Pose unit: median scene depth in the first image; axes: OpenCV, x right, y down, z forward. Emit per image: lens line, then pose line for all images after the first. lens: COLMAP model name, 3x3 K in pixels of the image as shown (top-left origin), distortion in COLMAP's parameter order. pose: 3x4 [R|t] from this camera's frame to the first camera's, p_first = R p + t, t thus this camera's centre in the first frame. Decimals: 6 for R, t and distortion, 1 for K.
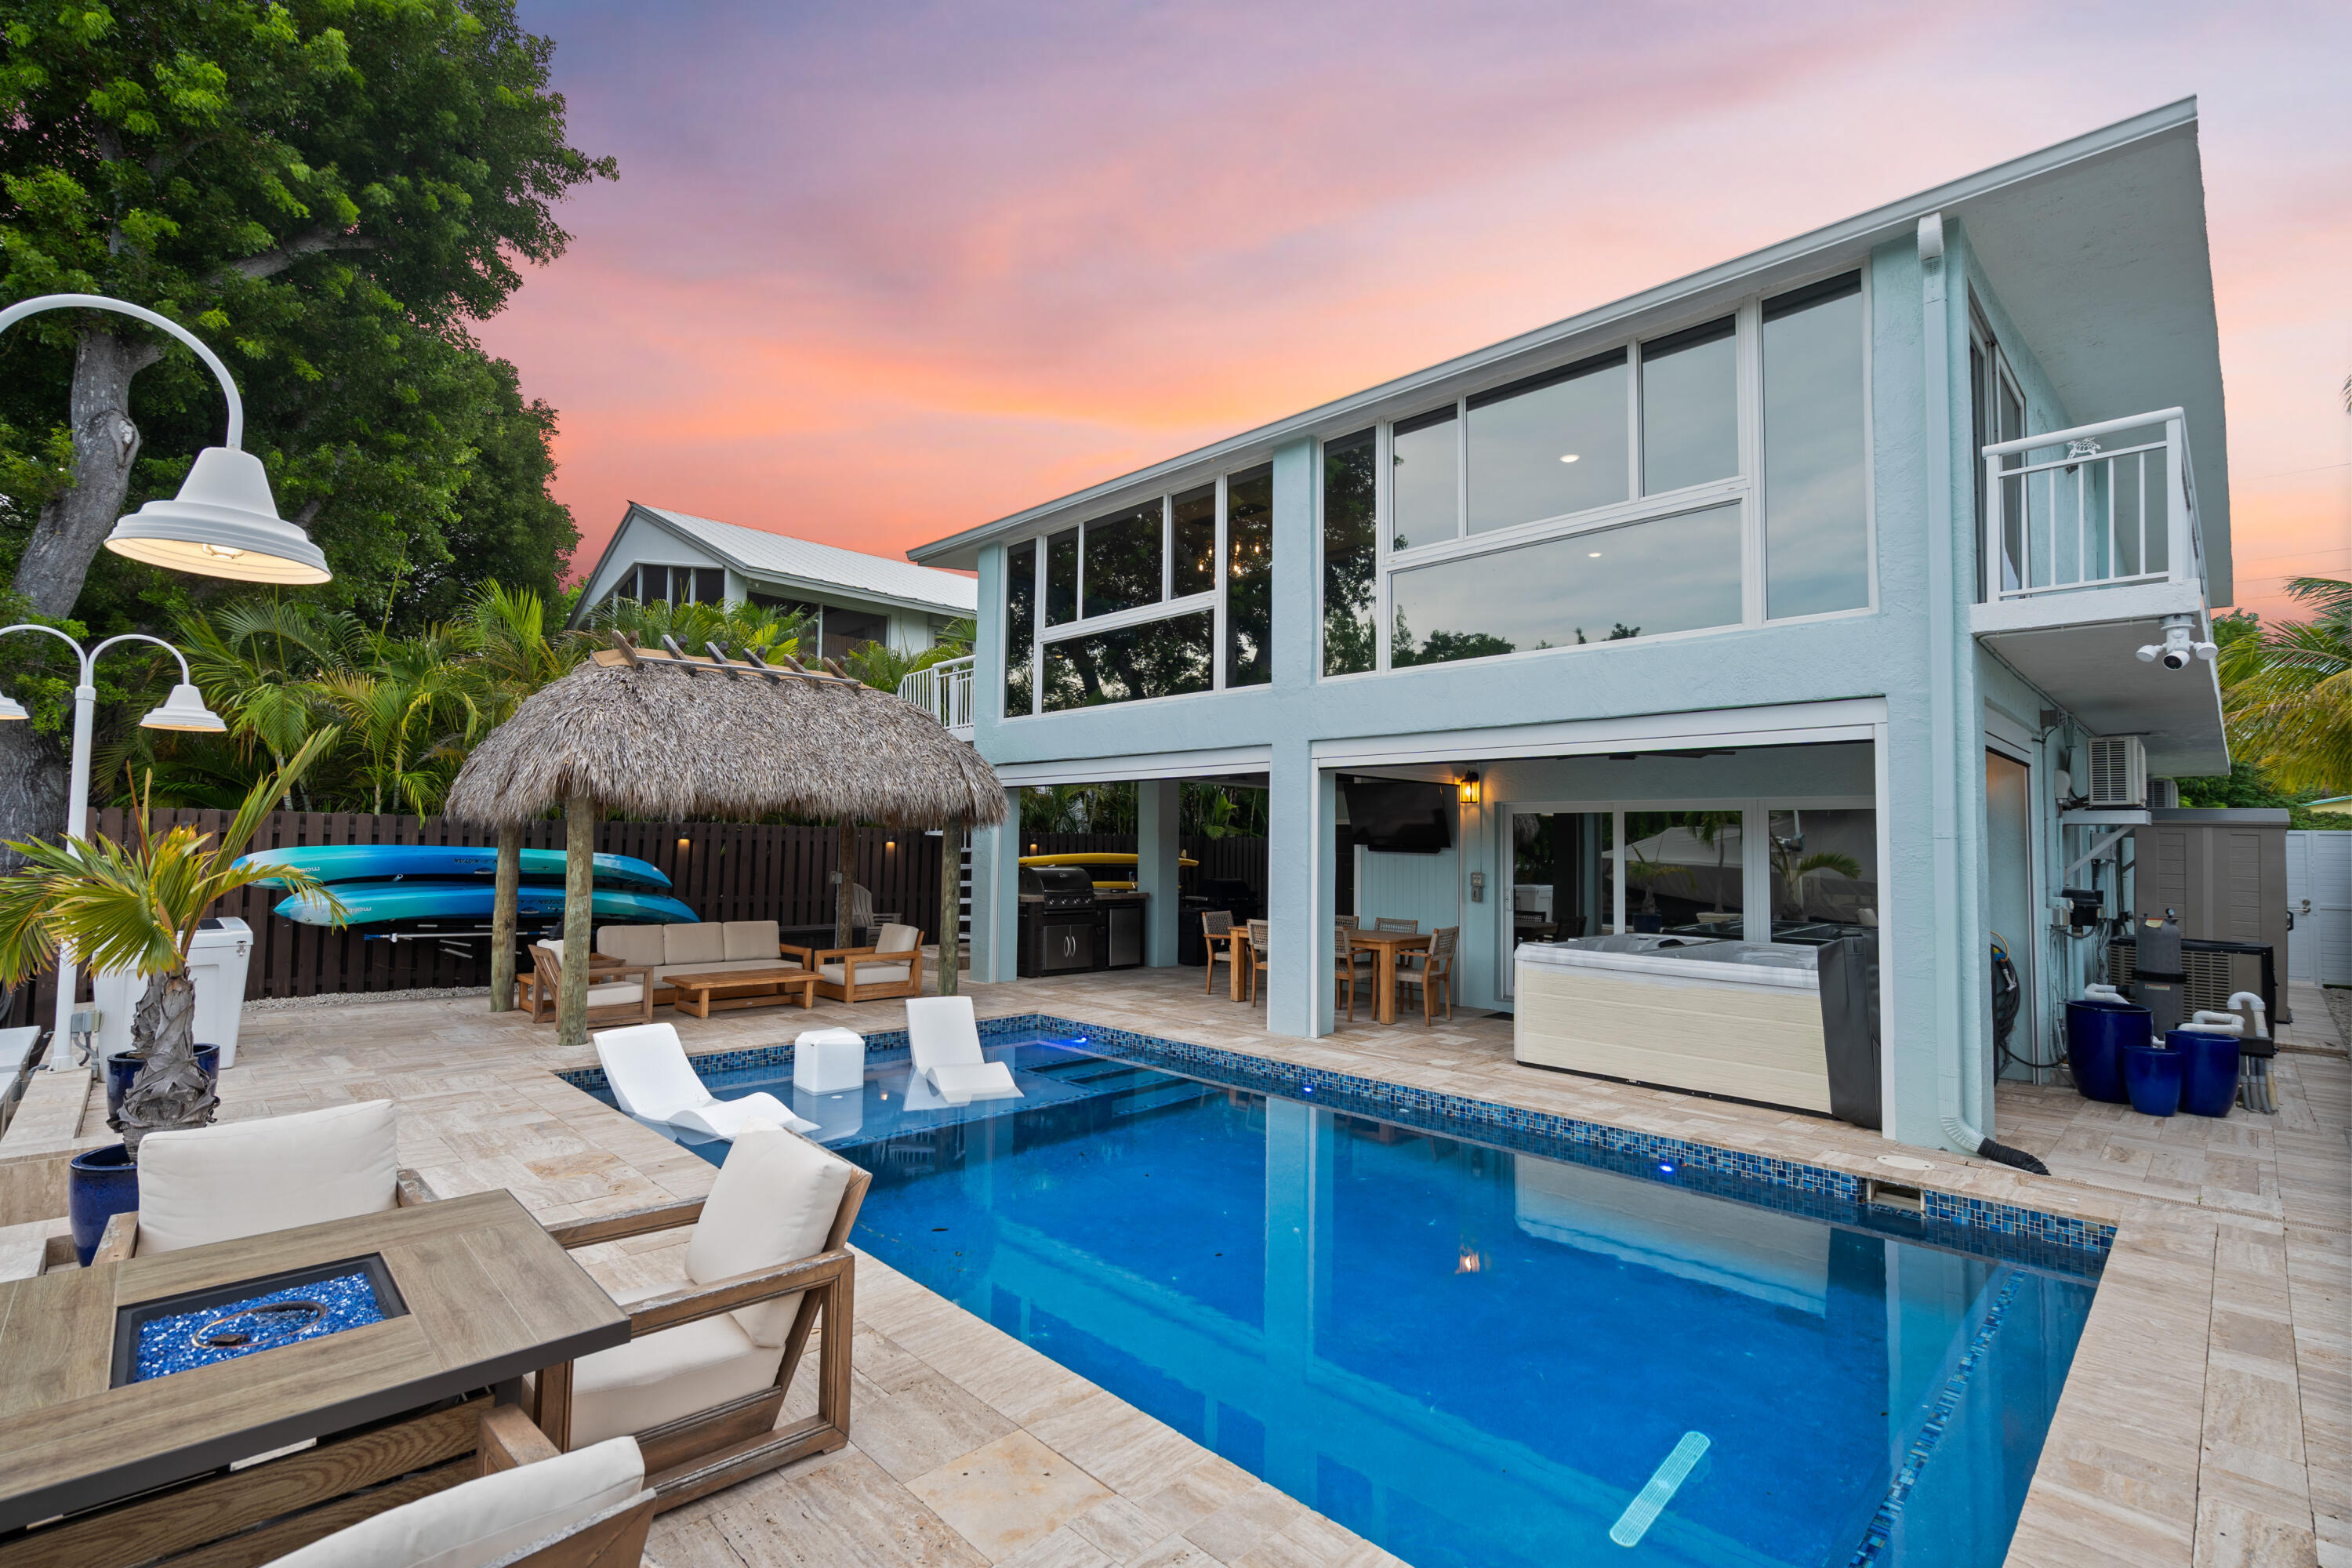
lens RADIAL K [[1065.8, 0, 1176.0], [0, 1065.8, 784.0], [0, 0, 1]] dist [-0.028817, -0.000252]
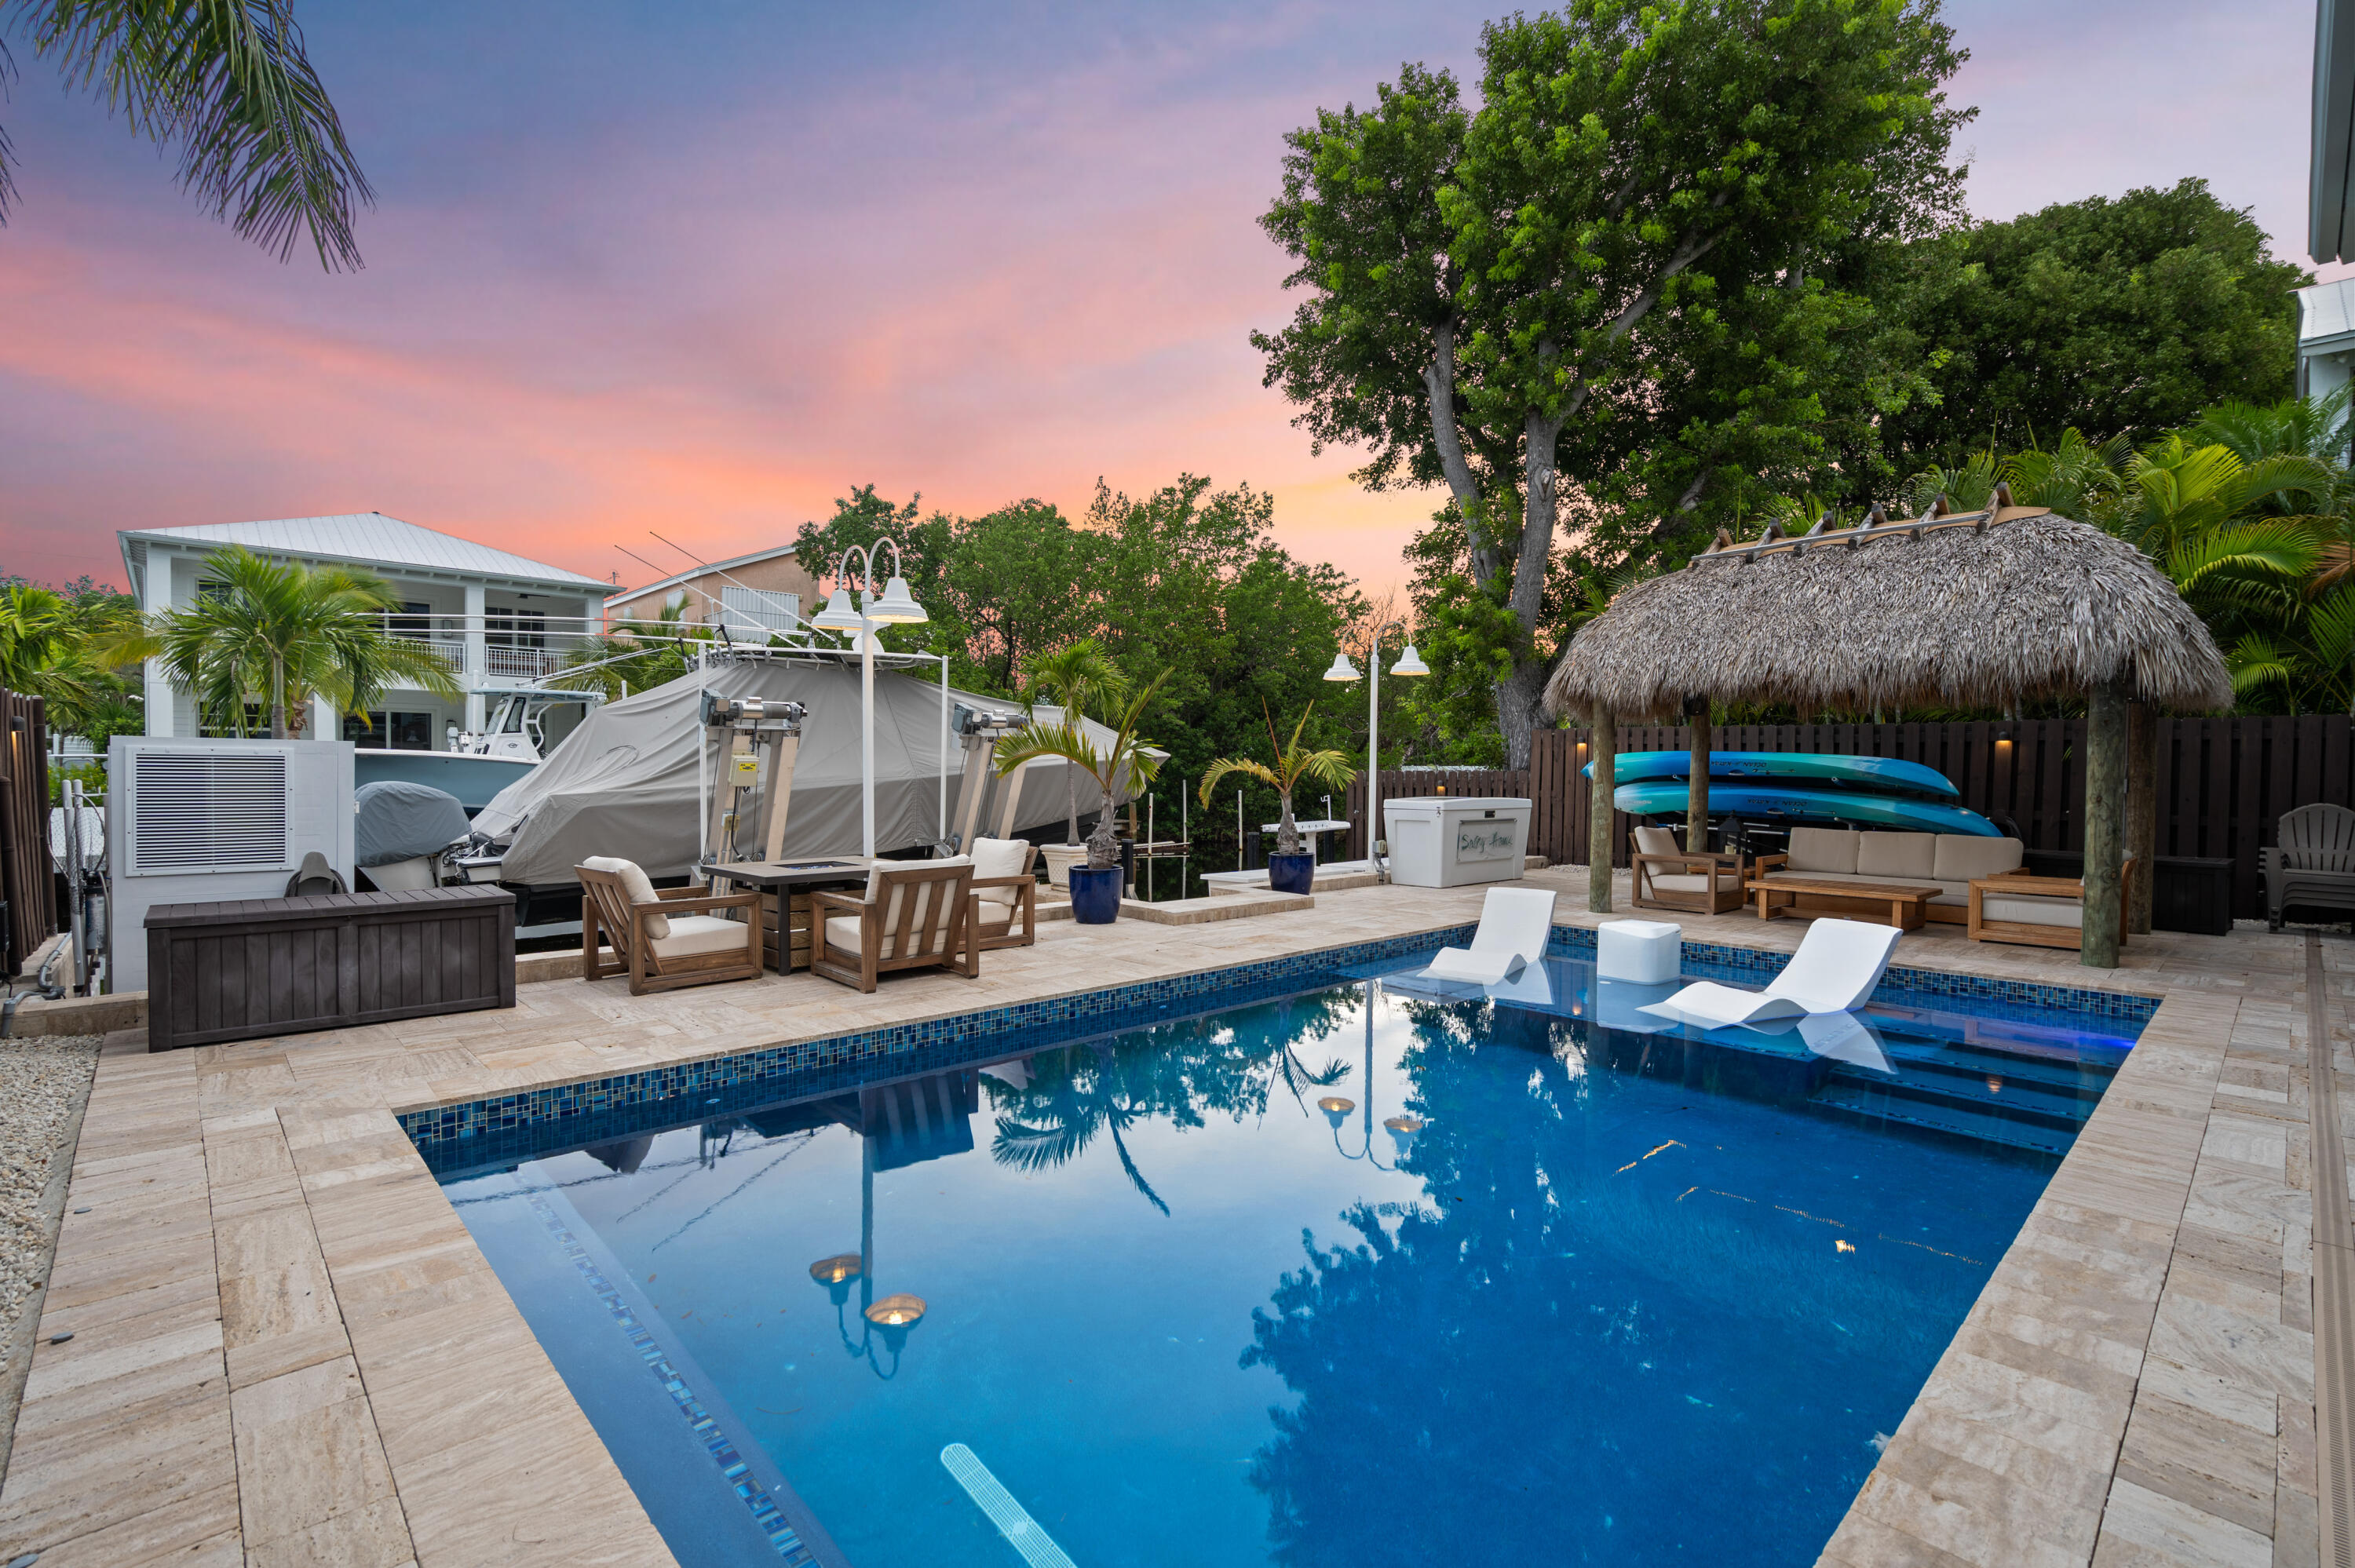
lens RADIAL K [[1067.0, 0, 1177.5], [0, 1067.0, 784.0], [0, 0, 1]] dist [-0.028817, -0.000252]
pose [[-0.011015, 0.003019, -0.999935, 0.753448], [0.055260, 0.998469, 0.002406, 0.096007], [0.998411, -0.055230, -0.011165, 0.698256]]
